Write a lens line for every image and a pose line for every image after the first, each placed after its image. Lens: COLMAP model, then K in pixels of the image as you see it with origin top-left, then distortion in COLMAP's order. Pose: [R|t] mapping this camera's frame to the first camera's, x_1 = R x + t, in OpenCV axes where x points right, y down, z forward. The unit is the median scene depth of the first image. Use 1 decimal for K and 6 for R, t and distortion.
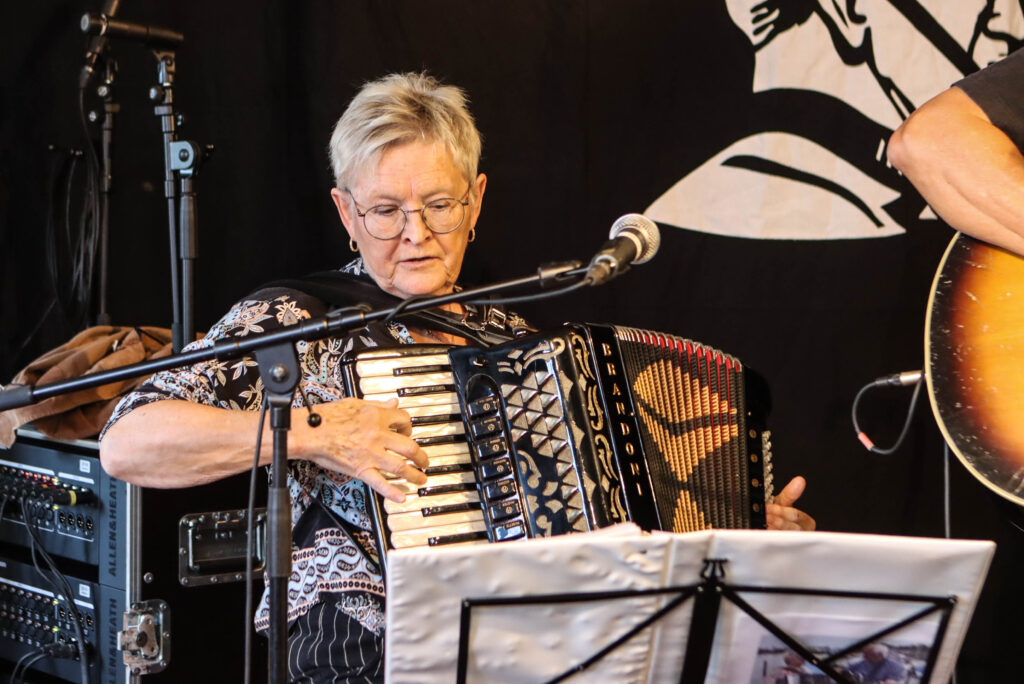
lens RADIAL K [[2416.1, 0, 512.0], [0, 2416.1, 342.0], [0, 0, 1]] dist [0.001508, -0.027173]
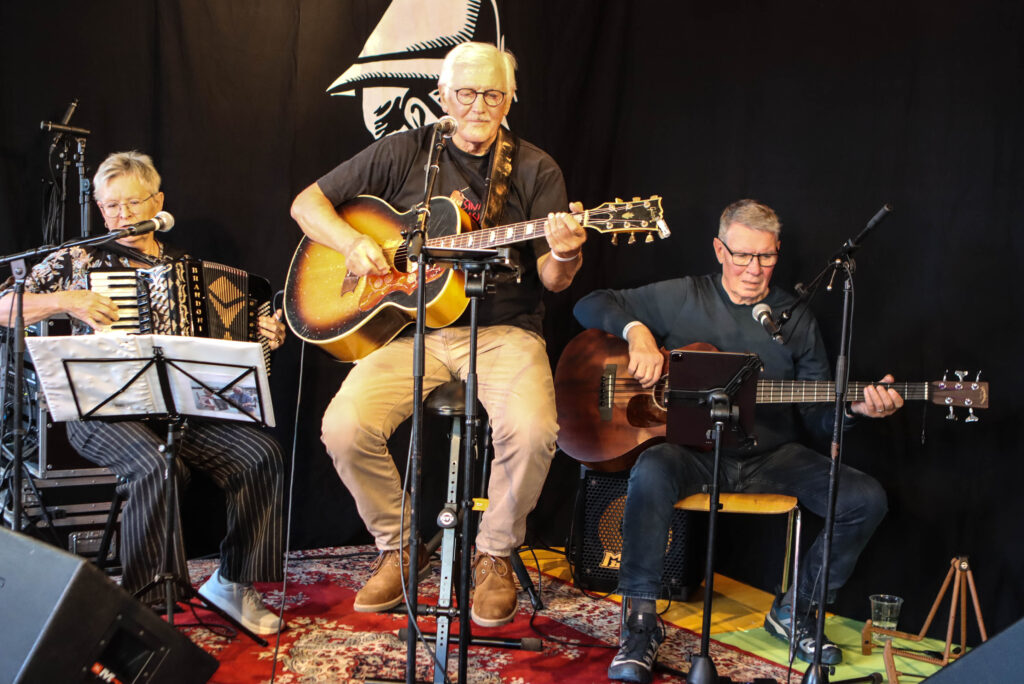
lens RADIAL K [[1559.5, 0, 512.0], [0, 1559.5, 342.0], [0, 0, 1]] dist [-0.022829, -0.015131]
pose [[0.991119, 0.036120, -0.127976, 0.551820], [-0.034075, 0.999255, 0.018138, 0.035749], [0.128536, -0.013616, 0.991611, -0.475446]]
